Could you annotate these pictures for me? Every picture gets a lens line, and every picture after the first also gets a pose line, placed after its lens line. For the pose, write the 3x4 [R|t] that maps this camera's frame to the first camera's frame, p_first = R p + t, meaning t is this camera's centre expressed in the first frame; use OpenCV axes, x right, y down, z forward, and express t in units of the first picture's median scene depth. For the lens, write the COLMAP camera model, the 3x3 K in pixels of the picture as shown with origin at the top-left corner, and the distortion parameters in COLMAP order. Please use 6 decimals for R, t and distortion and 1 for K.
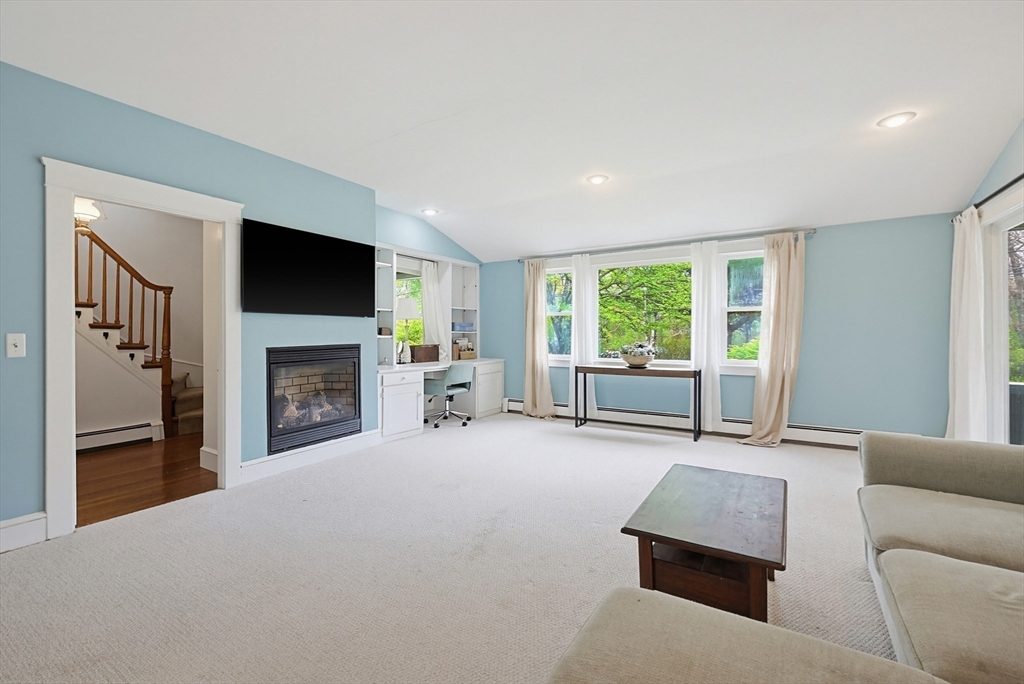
lens RADIAL K [[442.3, 0, 506.5], [0, 442.3, 333.0], [0, 0, 1]] dist [0.000915, -0.000879]
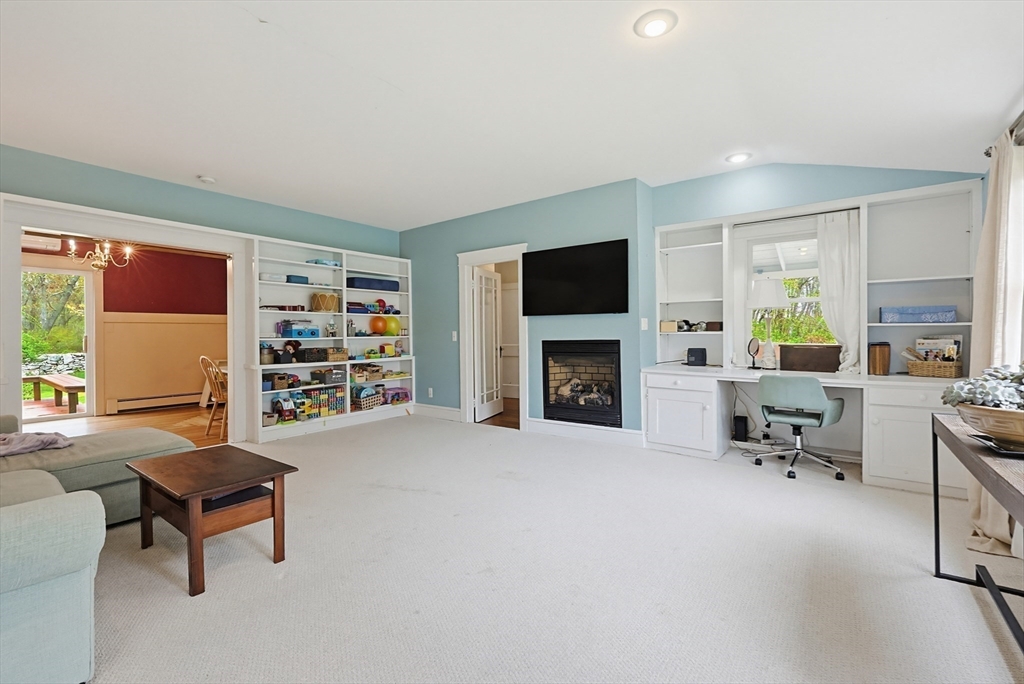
lens RADIAL K [[442.3, 0, 513.3], [0, 442.3, 344.0], [0, 0, 1]] dist [0.000915, -0.000879]
pose [[-0.088196, 0.023997, -0.995814, 0.507100], [0.007439, 0.999698, 0.023432, 0.006096], [0.996075, -0.005341, -0.088348, 0.619077]]
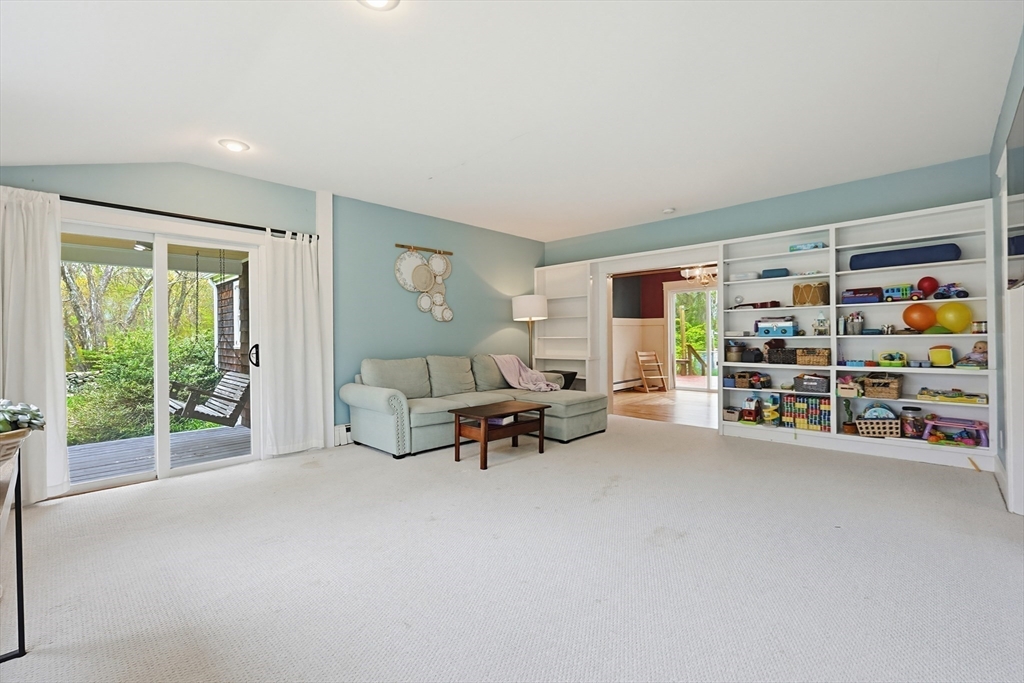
lens RADIAL K [[442.3, 0, 517.8], [0, 442.3, 336.7], [0, 0, 1]] dist [0.000915, -0.000879]
pose [[-0.979352, 0.011894, 0.201811, -0.021467], [0.011652, 0.999929, -0.002388, 0.008452], [-0.201825, 0.000012, -0.979422, 0.998586]]
